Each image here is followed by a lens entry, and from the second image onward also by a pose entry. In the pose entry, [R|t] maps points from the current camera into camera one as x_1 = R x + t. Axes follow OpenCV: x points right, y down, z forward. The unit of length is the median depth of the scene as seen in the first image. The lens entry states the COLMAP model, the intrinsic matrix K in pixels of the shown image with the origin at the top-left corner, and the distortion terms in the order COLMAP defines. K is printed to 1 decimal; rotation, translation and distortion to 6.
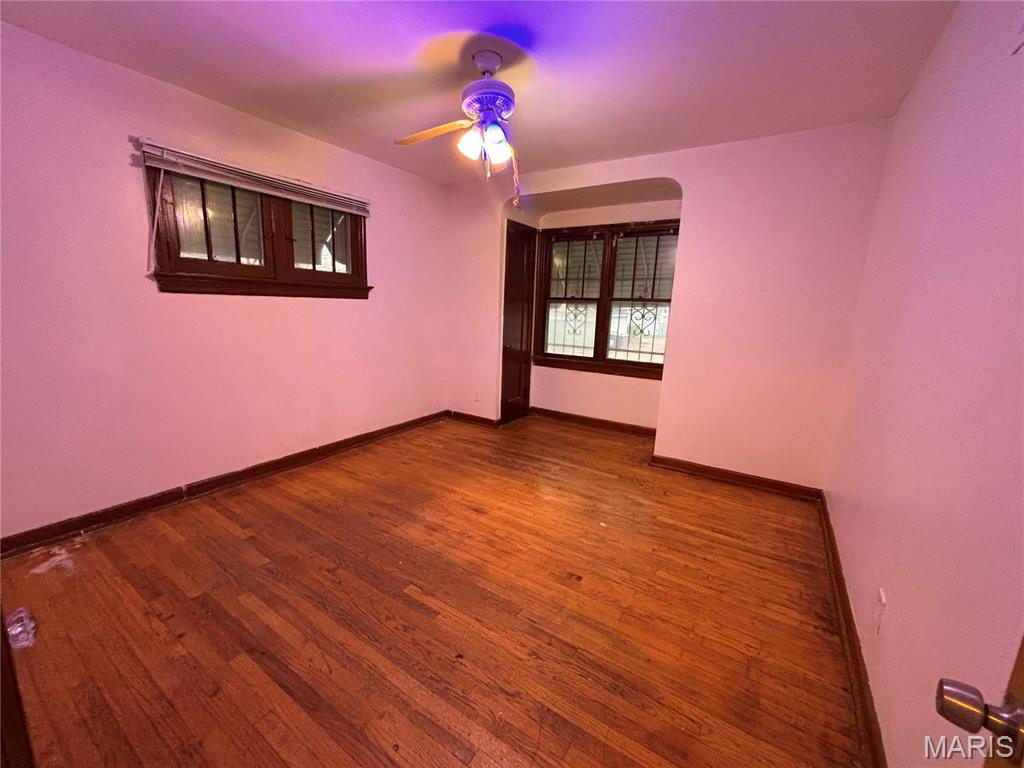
lens RADIAL K [[408.3, 0, 510.2], [0, 408.3, 384.1], [0, 0, 1]] dist [0.000170, -0.000255]
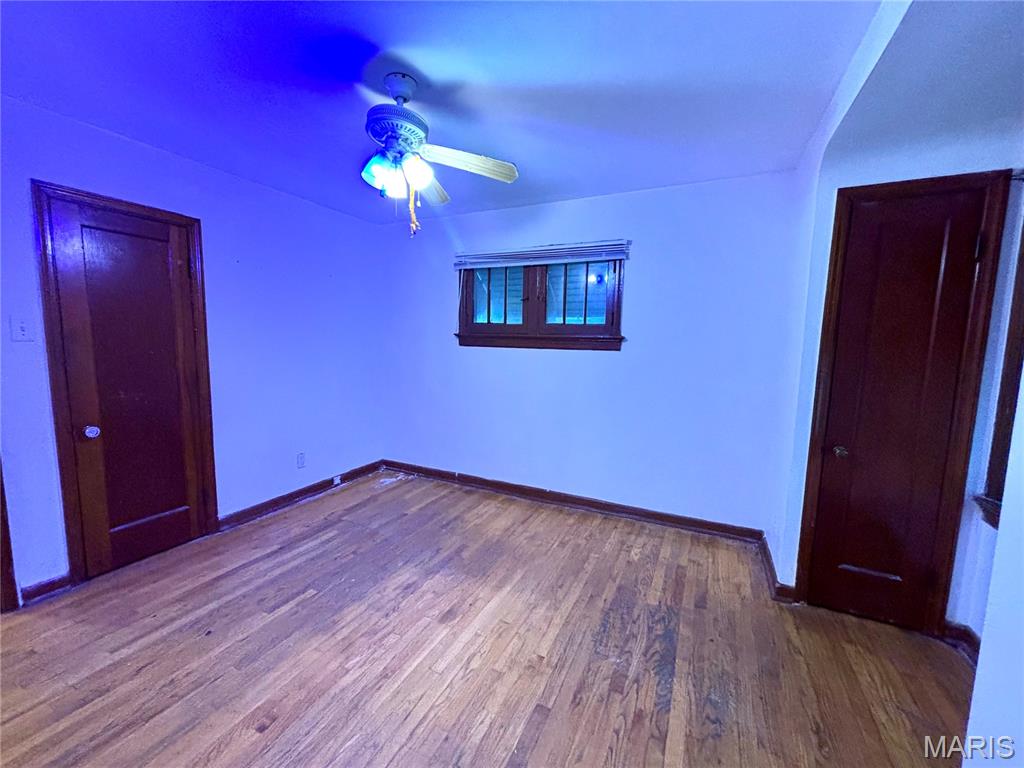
lens RADIAL K [[411.1, 0, 510.8], [0, 411.1, 384.4], [0, 0, 1]] dist [-0.000449, 0.000100]
pose [[0.124351, 0.085379, -0.988558, 0.627472], [-0.202492, 0.977508, 0.058953, -0.180163], [0.971357, 0.192845, 0.138842, 0.843772]]
